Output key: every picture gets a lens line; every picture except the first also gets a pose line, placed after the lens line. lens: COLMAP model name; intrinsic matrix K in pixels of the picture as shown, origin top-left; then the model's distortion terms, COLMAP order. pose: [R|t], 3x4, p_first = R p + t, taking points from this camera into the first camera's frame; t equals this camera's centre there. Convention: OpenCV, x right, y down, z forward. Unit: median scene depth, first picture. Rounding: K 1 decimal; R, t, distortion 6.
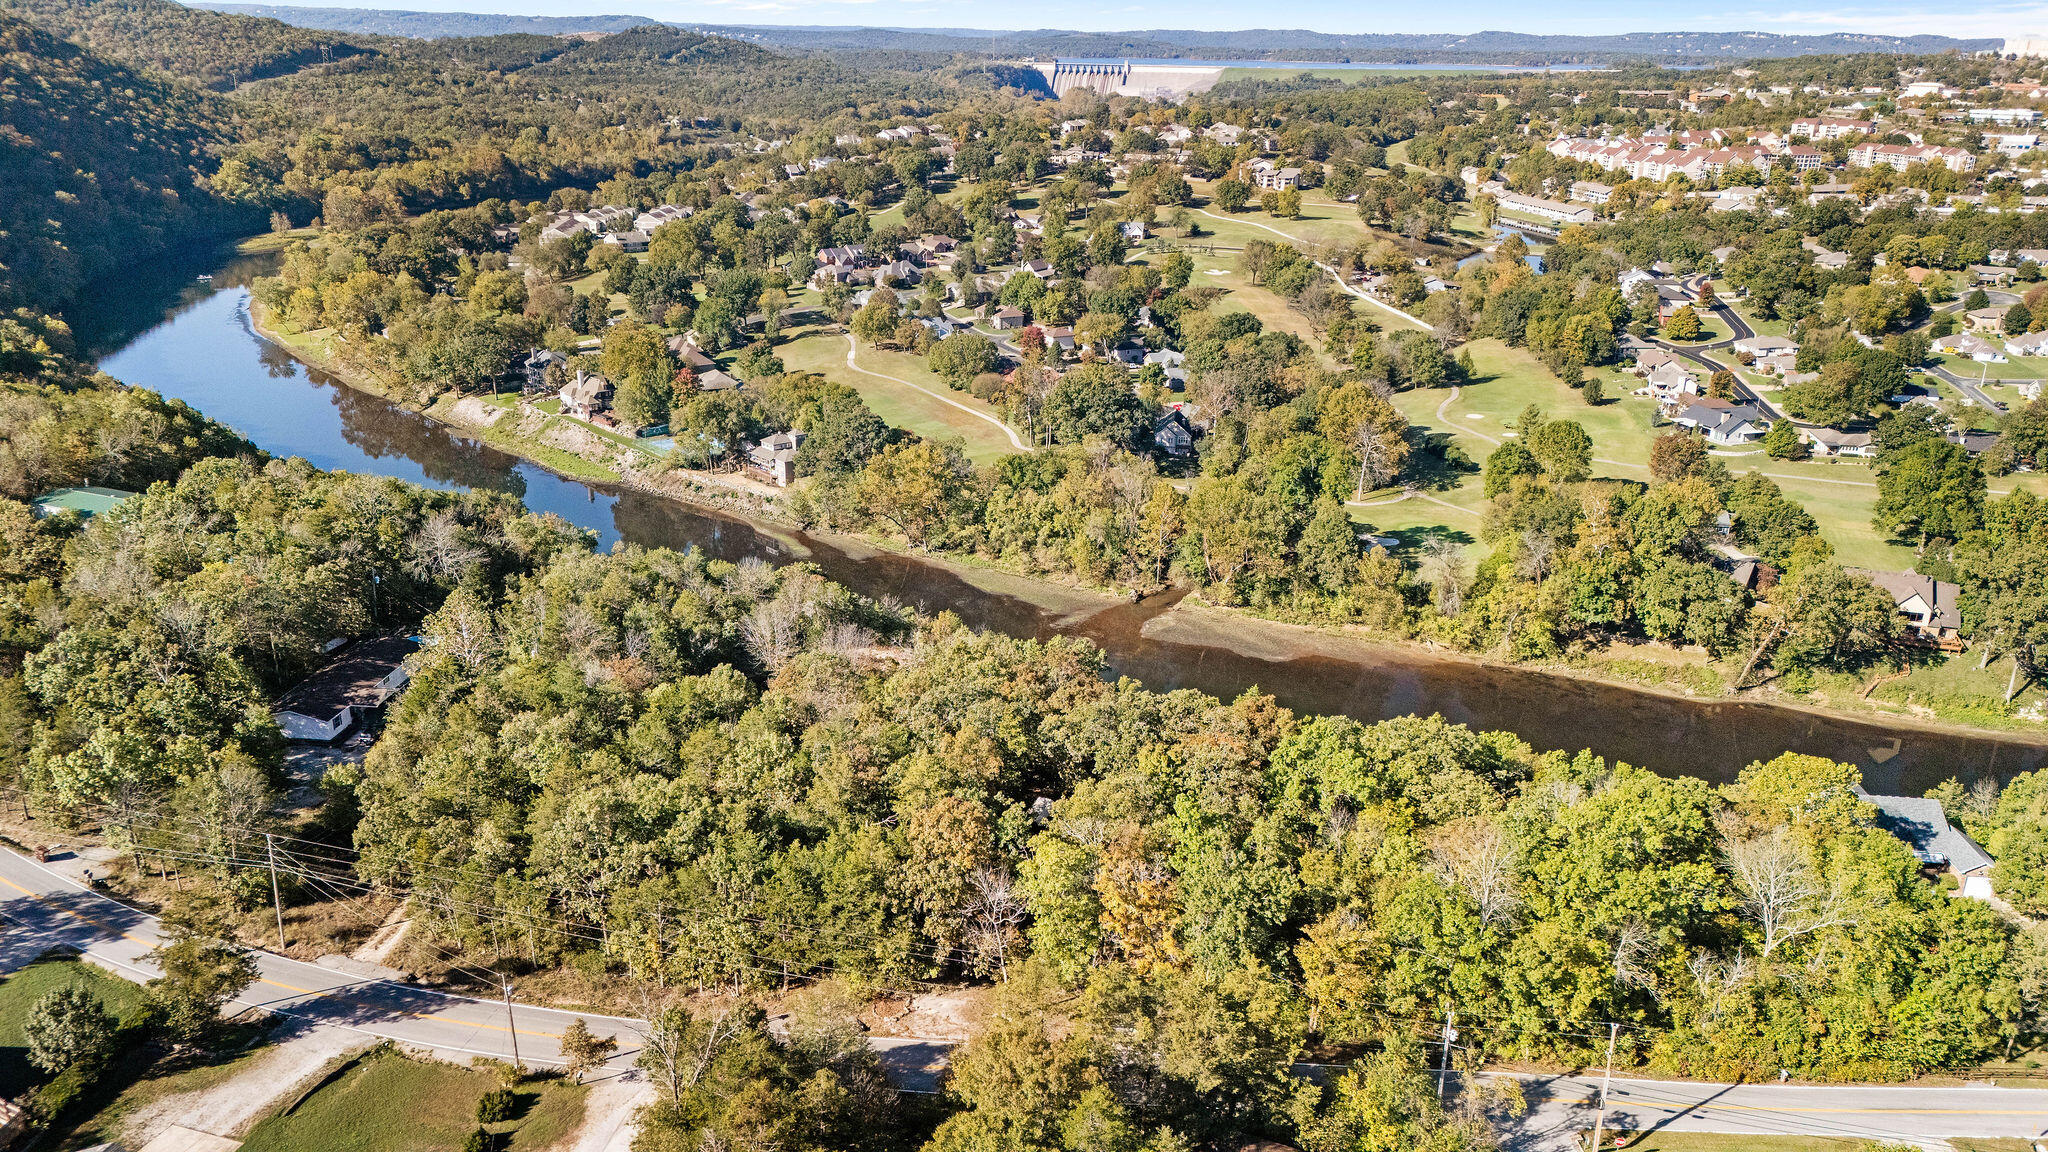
lens RADIAL K [[1522.7, 0, 1024.0], [0, 1522.7, 576.0], [0, 0, 1]] dist [0.055743, -0.065607]
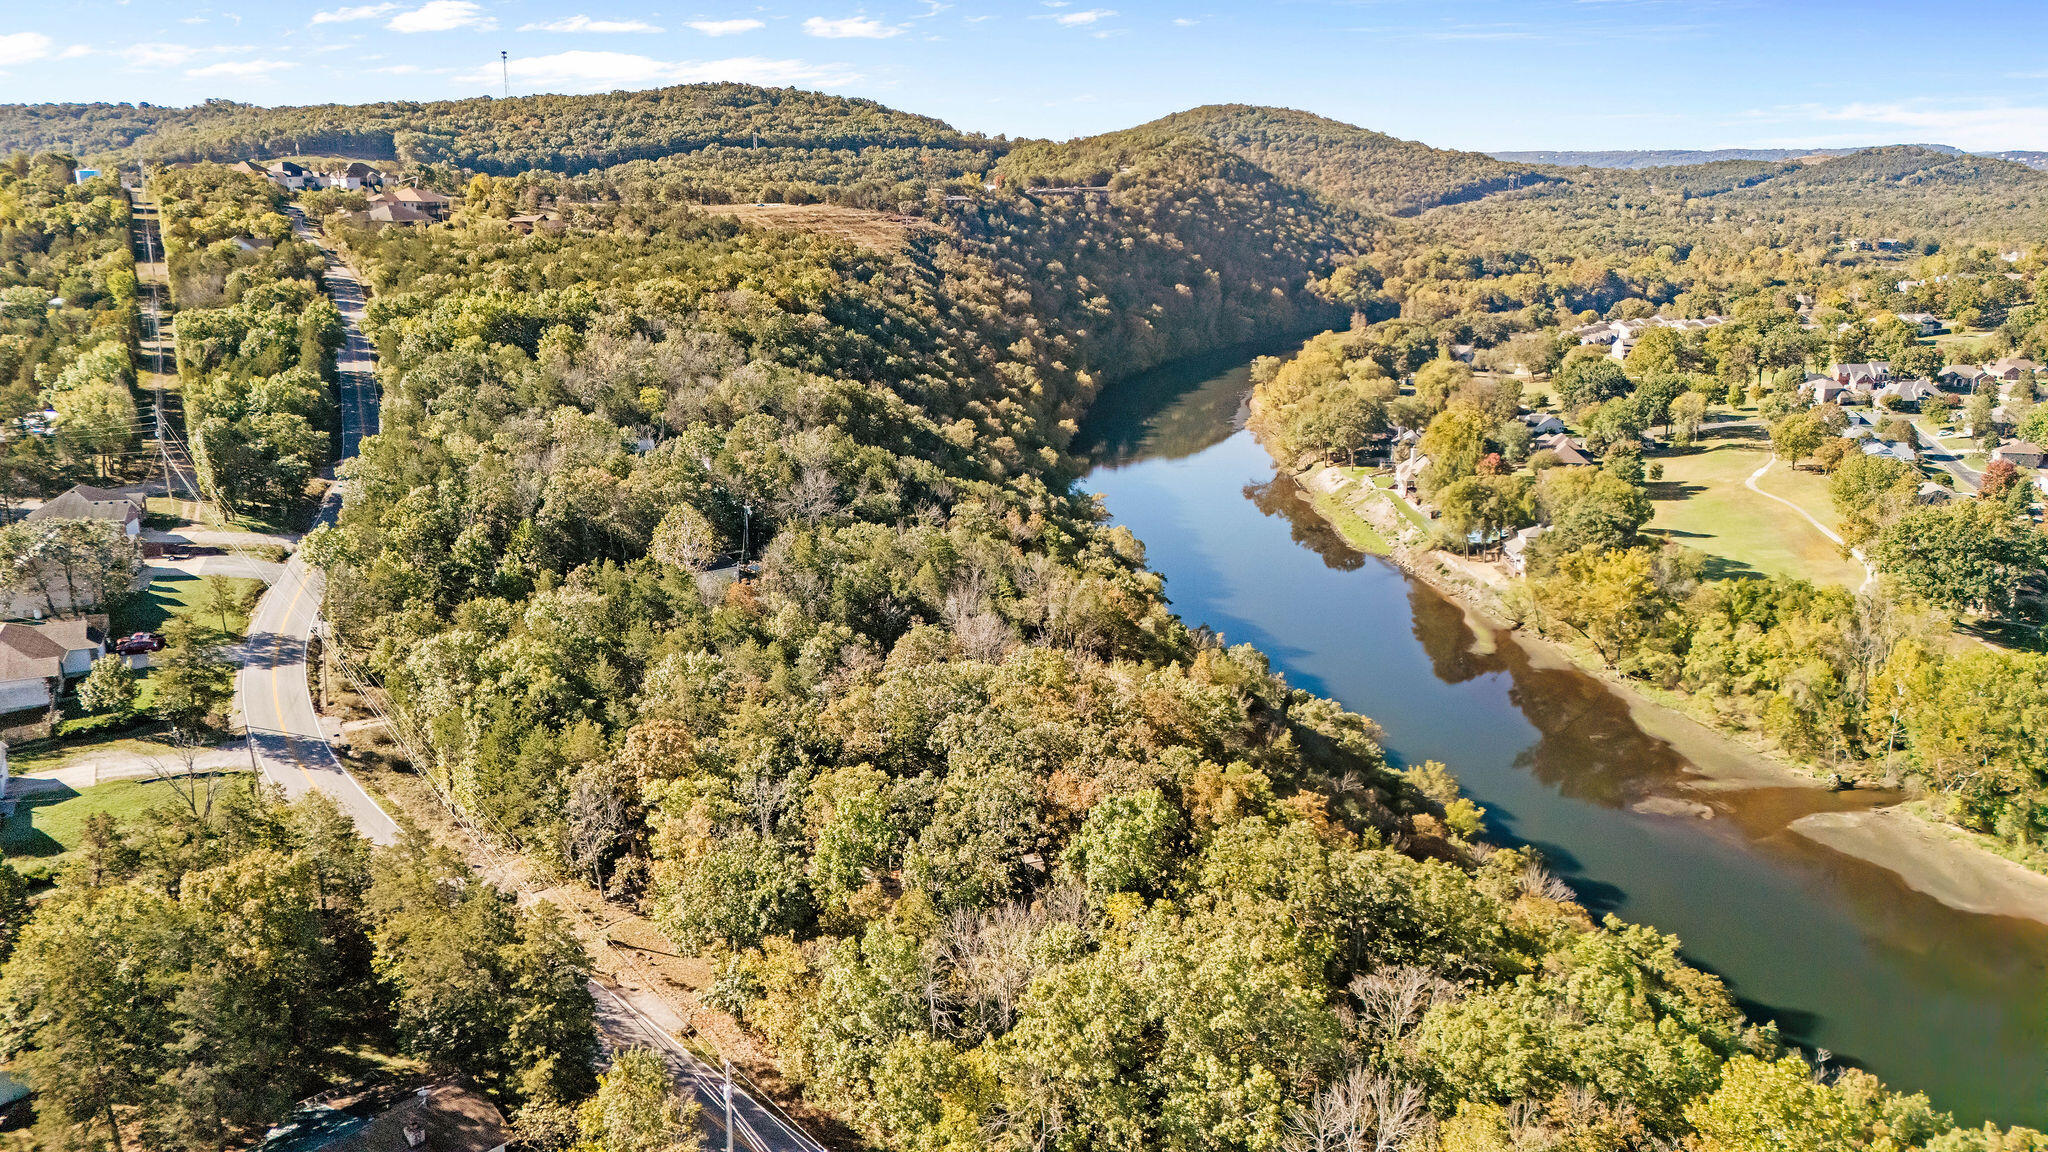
lens RADIAL K [[1522.7, 0, 1024.0], [0, 1522.7, 576.0], [0, 0, 1]] dist [0.055743, -0.065607]
pose [[0.695060, 0.157667, -0.701450, 0.181789], [-0.221225, 0.975223, -0.000005, 0.001427], [0.684070, 0.155182, 0.712718, 0.103880]]
